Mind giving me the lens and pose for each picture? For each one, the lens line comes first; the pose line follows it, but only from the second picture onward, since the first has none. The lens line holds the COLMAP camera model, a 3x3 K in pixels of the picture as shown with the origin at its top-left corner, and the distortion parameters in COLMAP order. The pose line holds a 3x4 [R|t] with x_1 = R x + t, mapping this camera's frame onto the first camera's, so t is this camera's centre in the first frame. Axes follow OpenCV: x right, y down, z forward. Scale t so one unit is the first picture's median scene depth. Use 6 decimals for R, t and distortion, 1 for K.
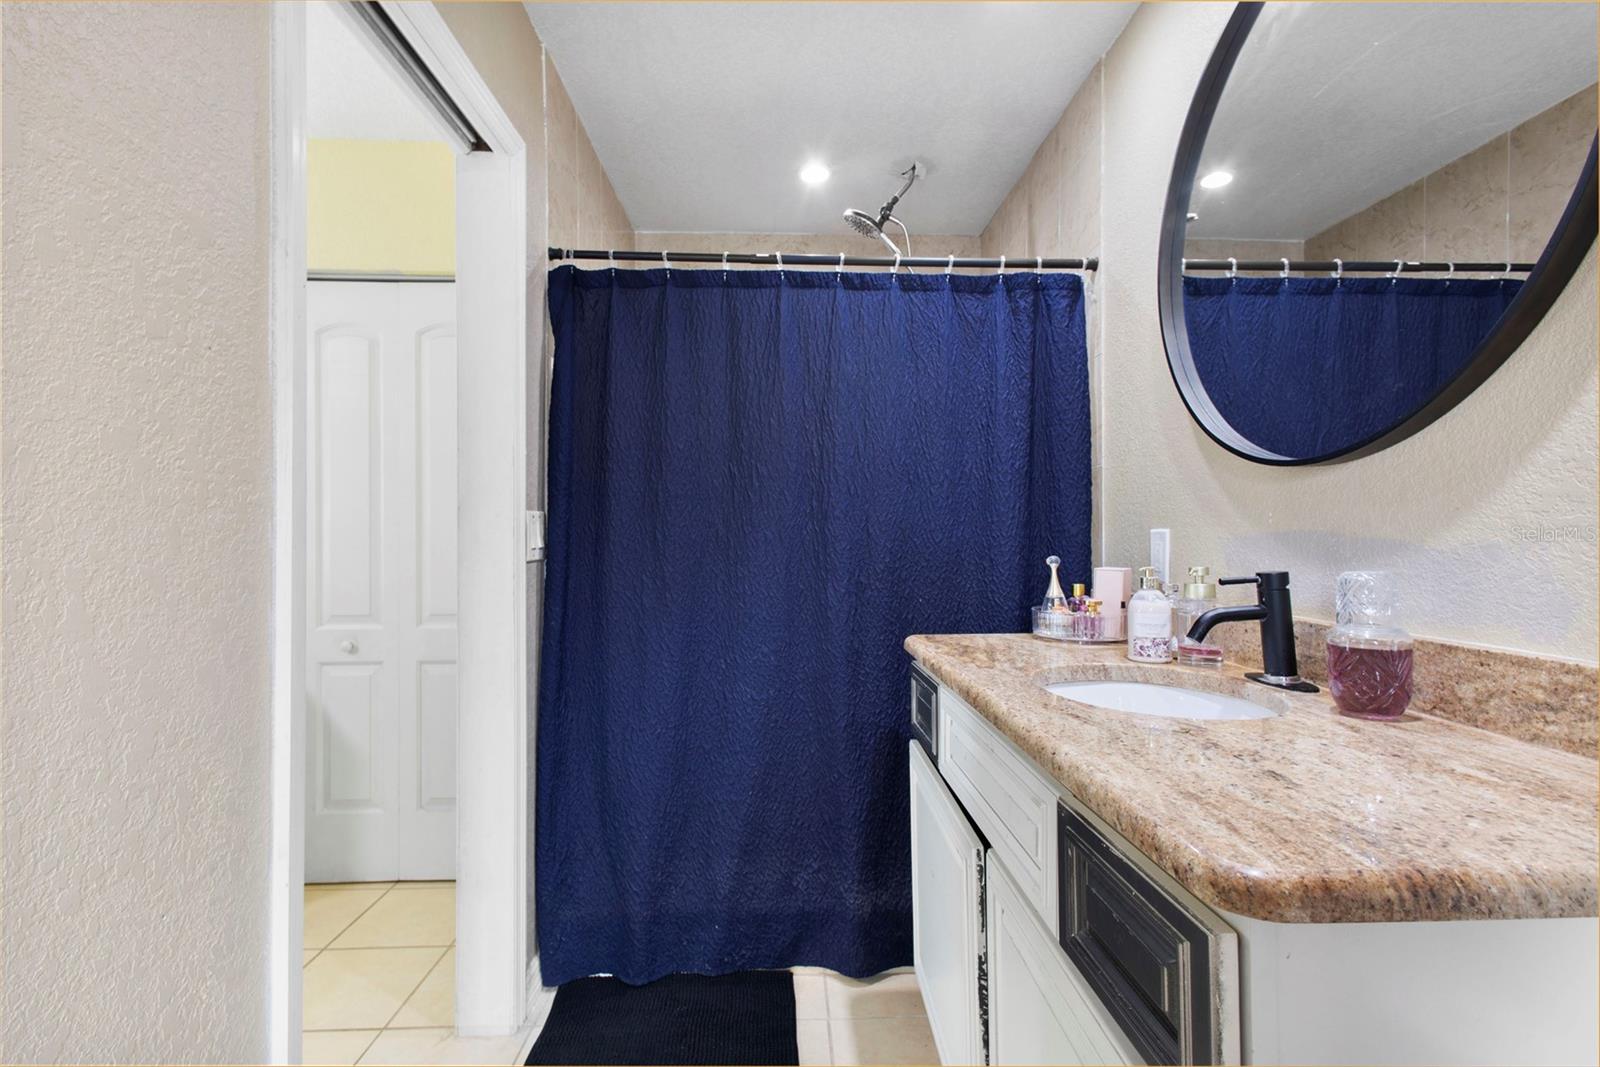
lens RADIAL K [[745.0, 0, 806.3], [0, 745.0, 531.8], [0, 0, 1]] dist [0.001366, -0.002671]
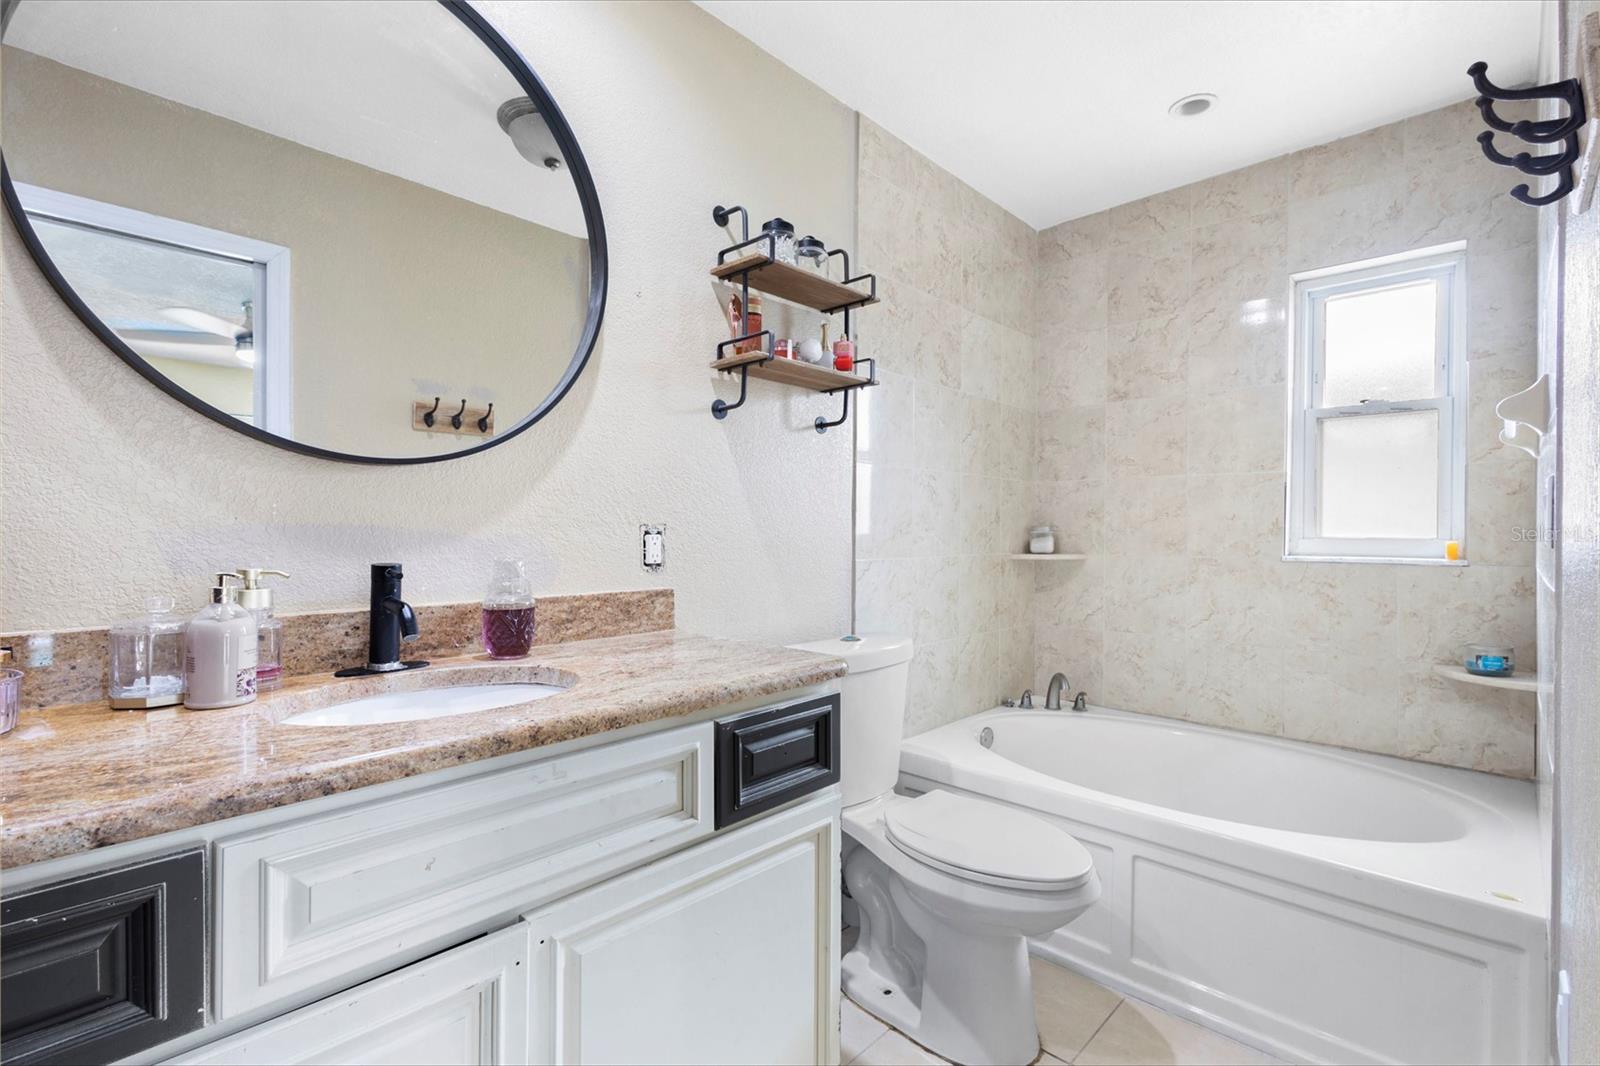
lens RADIAL K [[745.0, 0, 798.3], [0, 745.0, 527.0], [0, 0, 1]] dist [0.001366, -0.002671]
pose [[-0.704895, 0.000648, 0.709311, -0.708498], [-0.008171, 0.999926, -0.009034, 0.010823], [-0.709264, -0.012164, -0.704838, 1.830318]]
